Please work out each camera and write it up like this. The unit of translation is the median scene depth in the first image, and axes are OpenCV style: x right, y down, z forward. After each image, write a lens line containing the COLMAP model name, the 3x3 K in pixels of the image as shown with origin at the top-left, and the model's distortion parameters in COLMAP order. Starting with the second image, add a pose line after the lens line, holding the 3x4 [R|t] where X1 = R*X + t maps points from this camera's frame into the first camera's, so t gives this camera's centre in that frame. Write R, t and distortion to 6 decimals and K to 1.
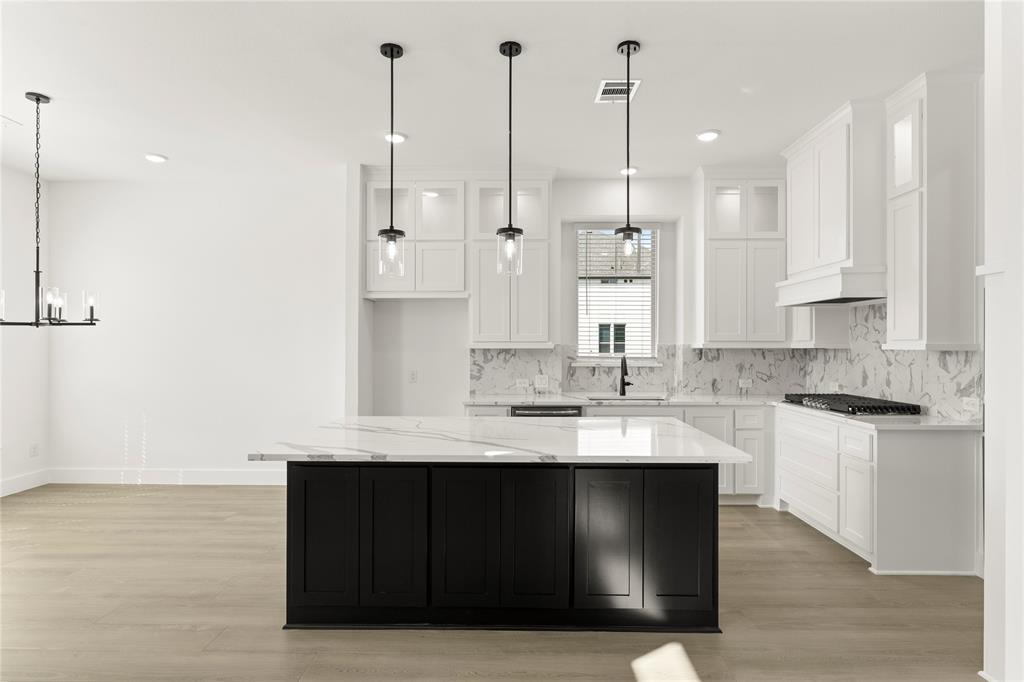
lens RADIAL K [[555.6, 0, 528.9], [0, 555.6, 342.9], [0, 0, 1]] dist [0.002631, -0.000597]
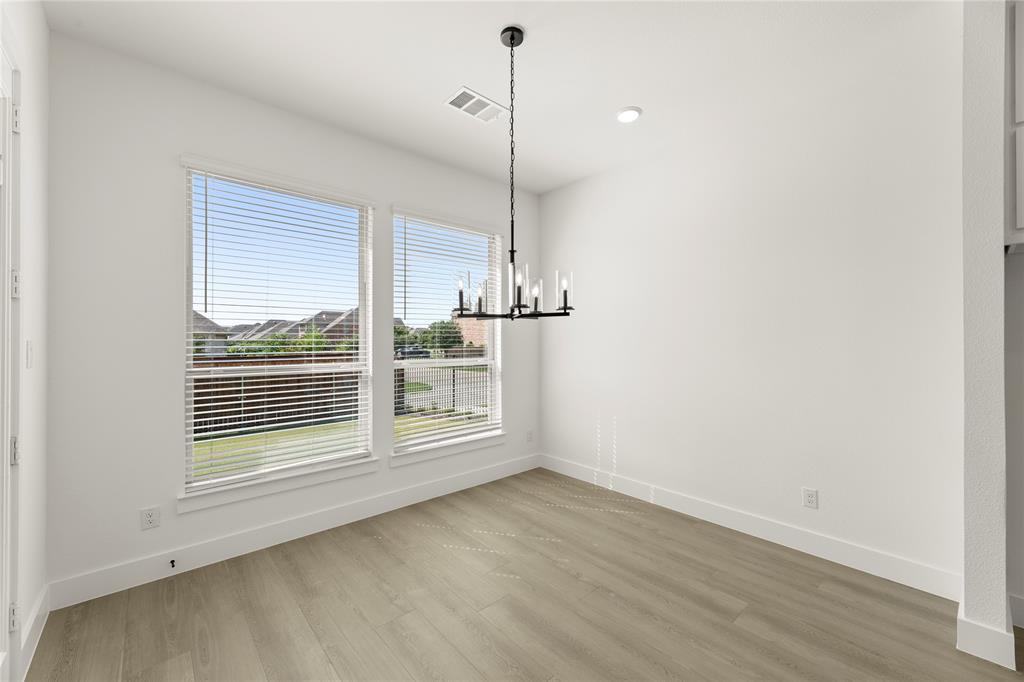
lens RADIAL K [[402.1, 0, 517.3], [0, 402.1, 342.3], [0, 0, 1]] dist [0.008269, 0.000176]
pose [[0.689871, 0.000675, -0.723932, -0.401099], [0.005287, 0.999968, 0.005970, 0.000541], [0.723913, -0.007946, 0.689845, 0.529934]]
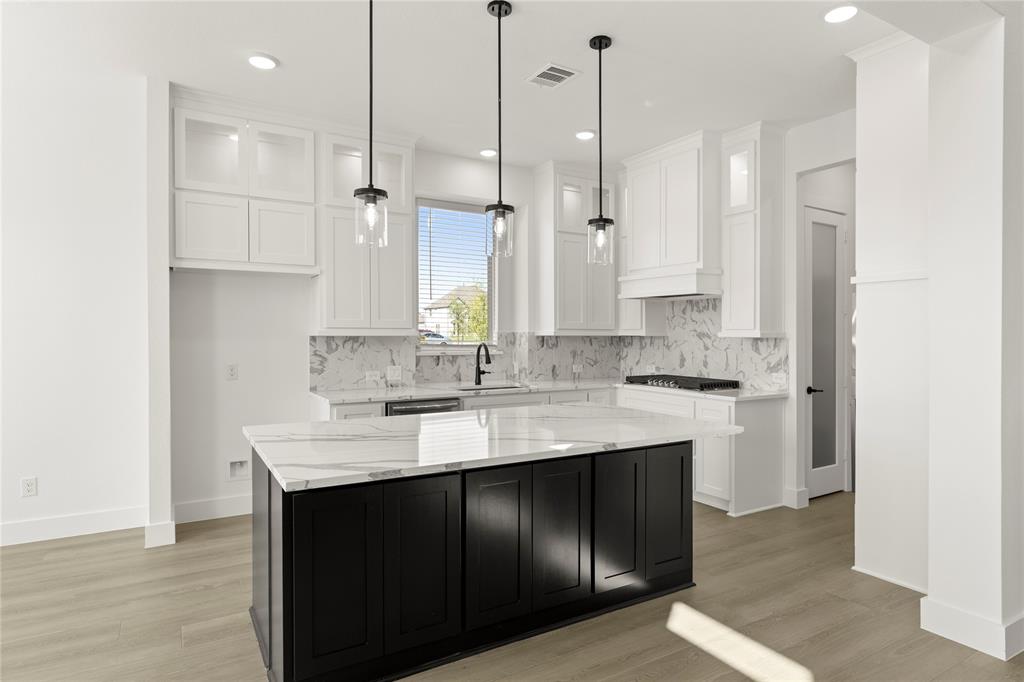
lens RADIAL K [[593.7, 0, 520.0], [0, 593.7, 336.9], [0, 0, 1]] dist [0.000971, 0.000632]
pose [[0.840992, -0.000135, 0.541047, -0.400160], [-0.006176, 0.999932, 0.009849, 0.001255], [-0.541012, -0.011625, 0.840935, 0.115270]]
